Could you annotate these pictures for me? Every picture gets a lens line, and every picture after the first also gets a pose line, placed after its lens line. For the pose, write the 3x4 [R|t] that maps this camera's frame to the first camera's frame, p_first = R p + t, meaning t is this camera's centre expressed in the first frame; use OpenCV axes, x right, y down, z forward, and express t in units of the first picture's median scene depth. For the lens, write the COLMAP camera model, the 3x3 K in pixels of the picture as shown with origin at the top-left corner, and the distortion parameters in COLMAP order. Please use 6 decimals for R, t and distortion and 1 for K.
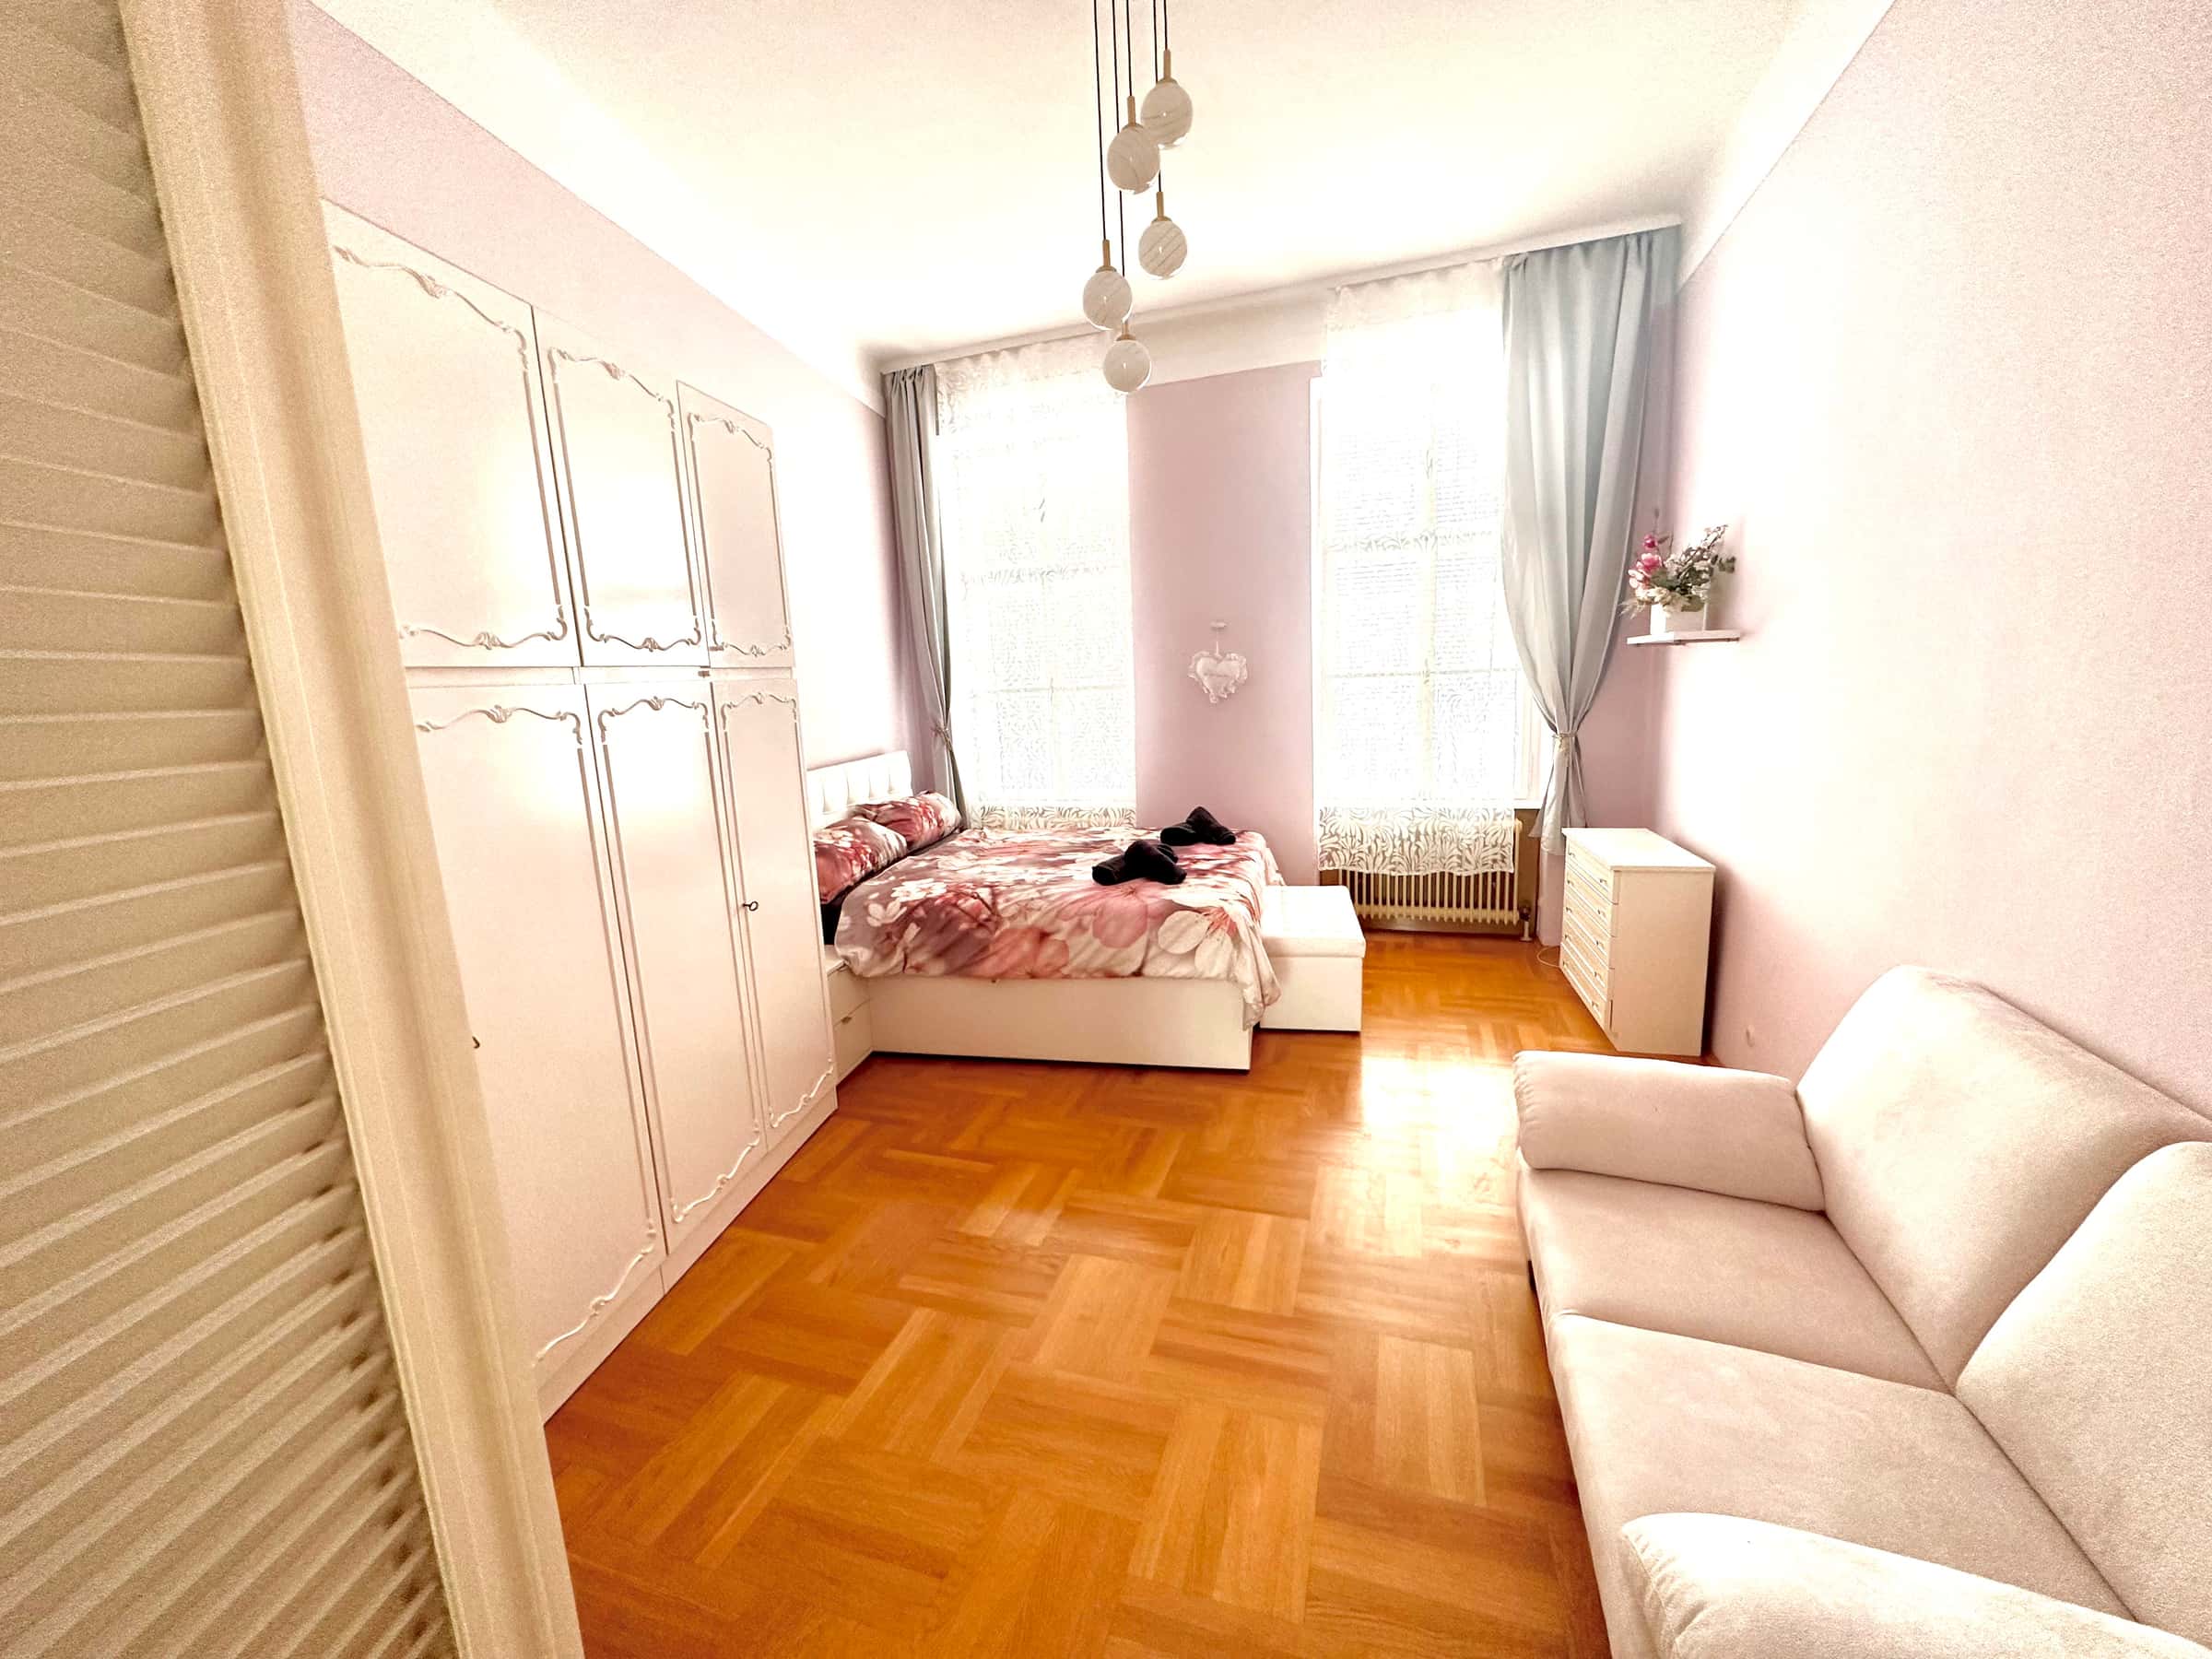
lens RADIAL K [[883.6, 0, 1106.0], [0, 883.6, 829.5], [0, 0, 1]] dist [-0.011285, -0.000147]
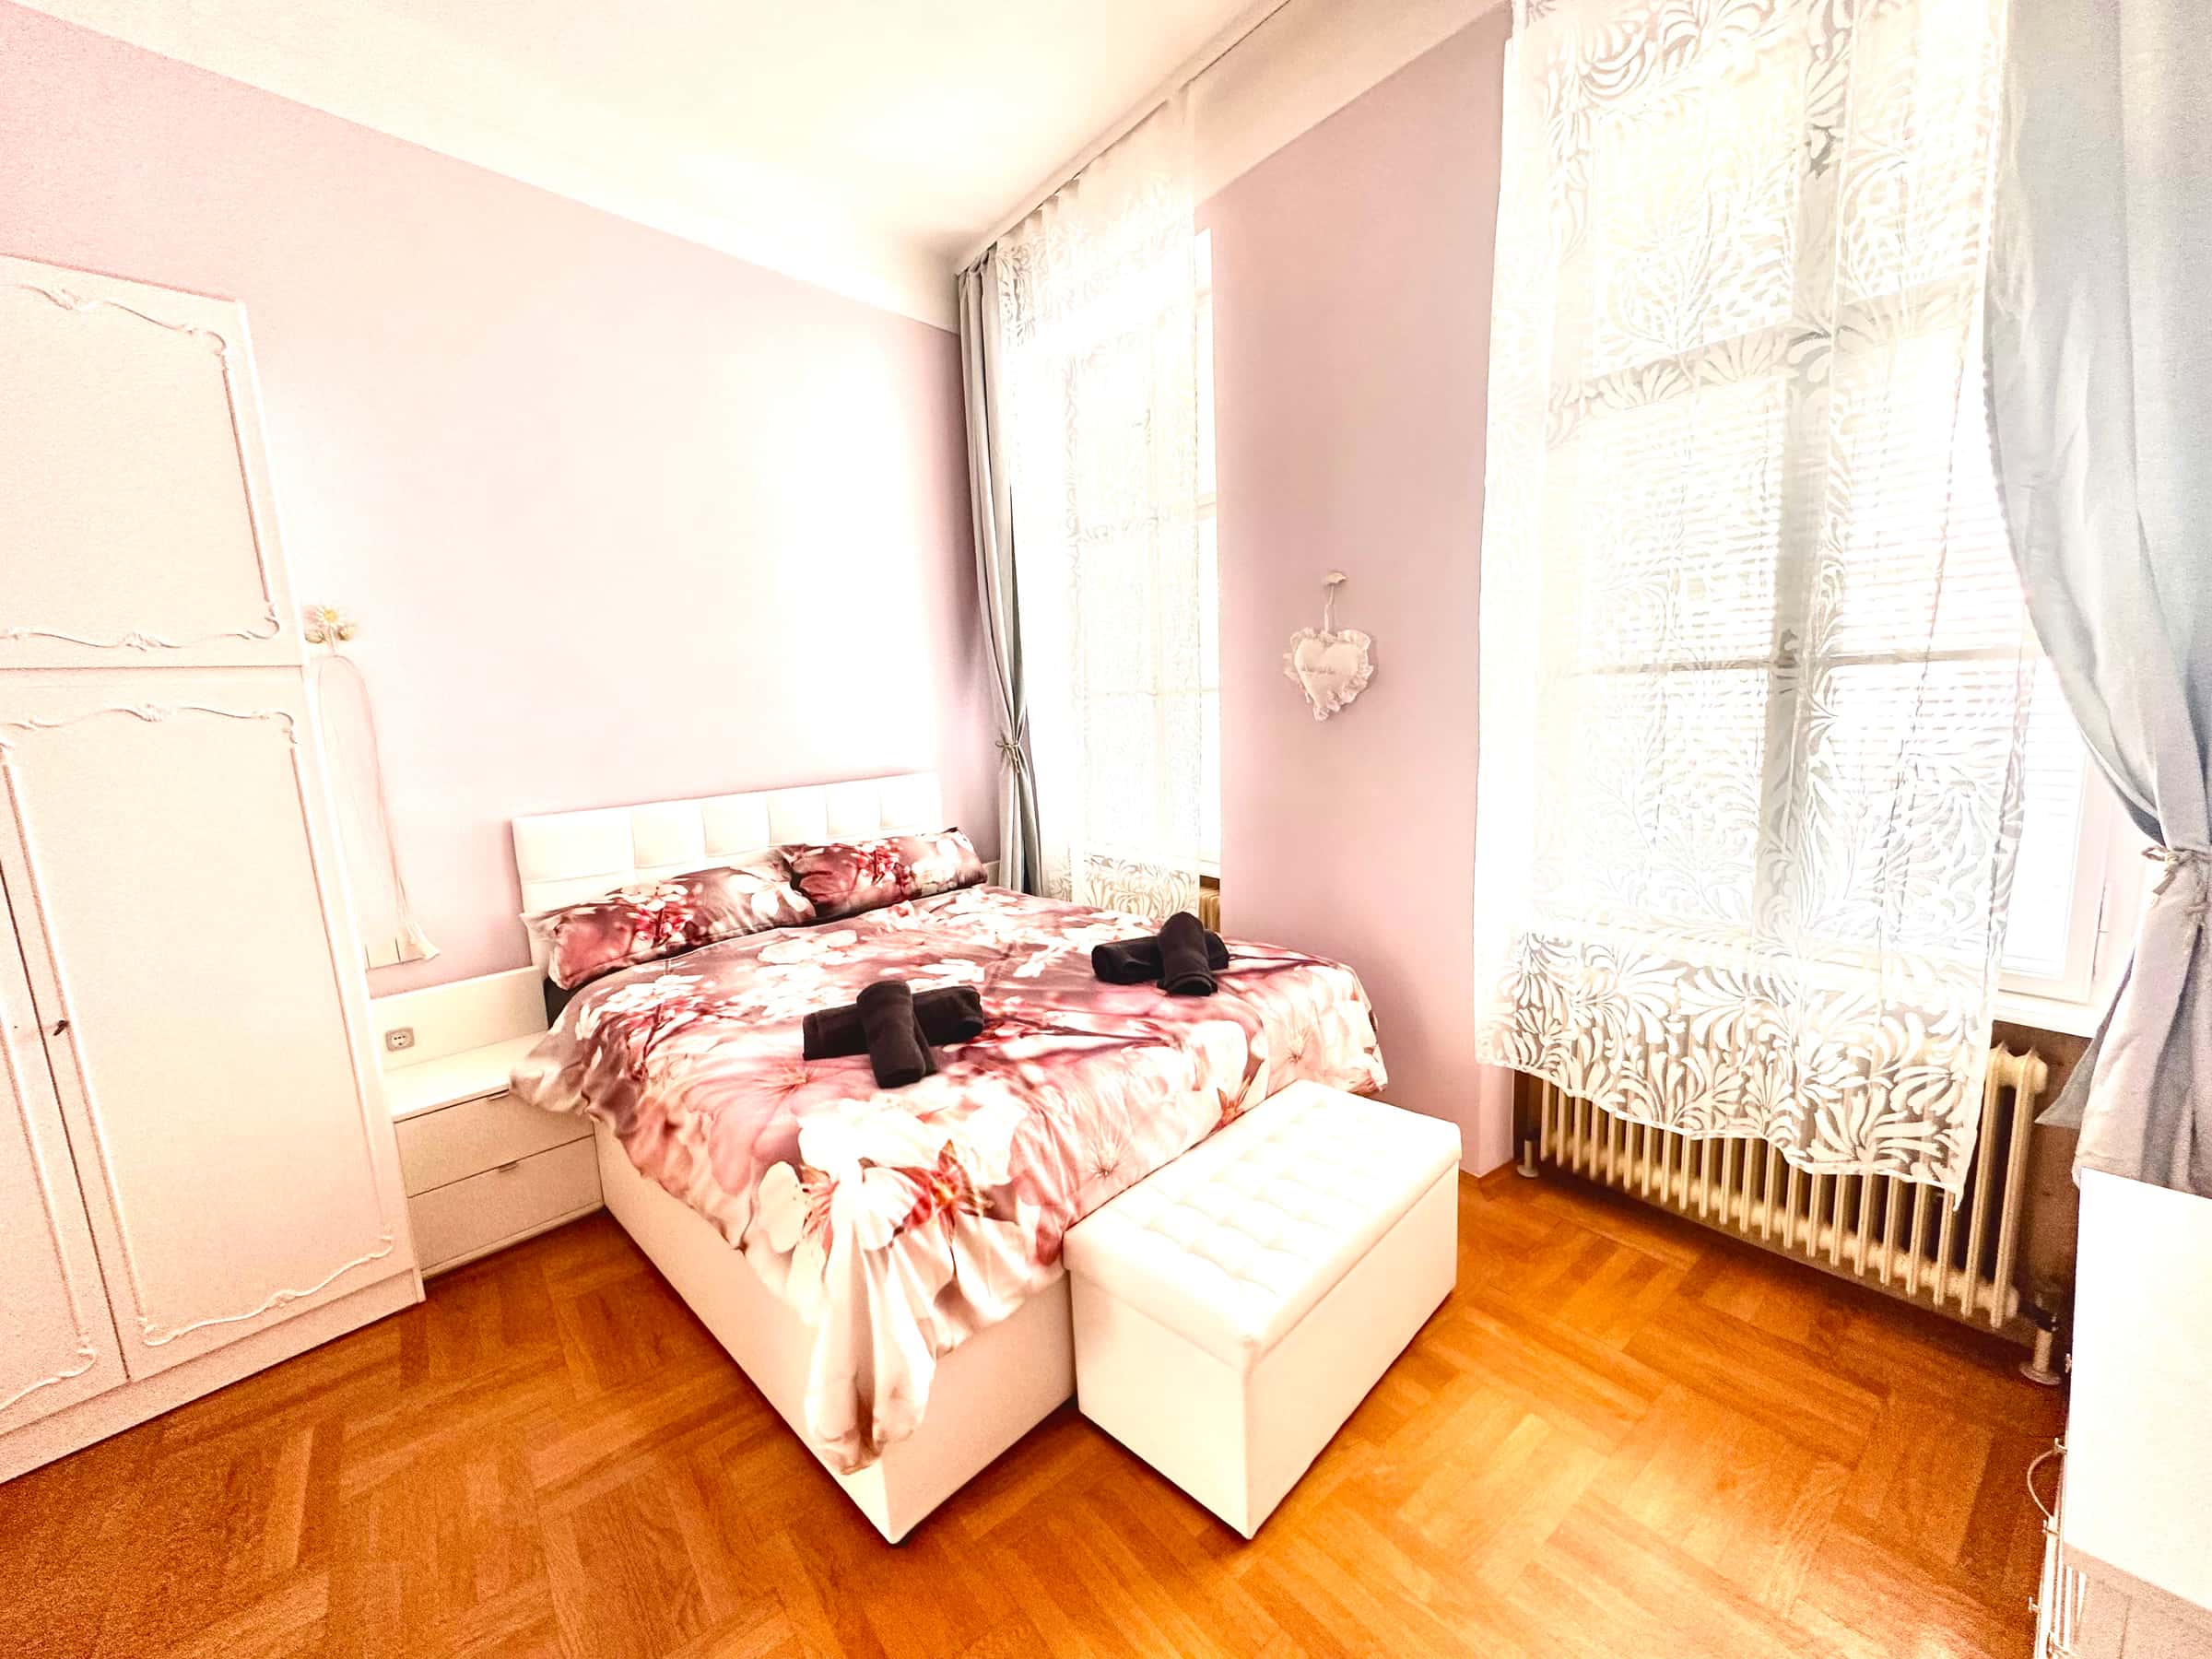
lens RADIAL K [[883.6, 0, 1106.0], [0, 883.6, 829.5], [0, 0, 1]] dist [-0.011285, -0.000147]
pose [[0.842122, 0.091946, -0.531392, 0.325999], [-0.090139, 0.995495, 0.029403, -0.082286], [0.531701, 0.023138, 0.846616, 0.477179]]
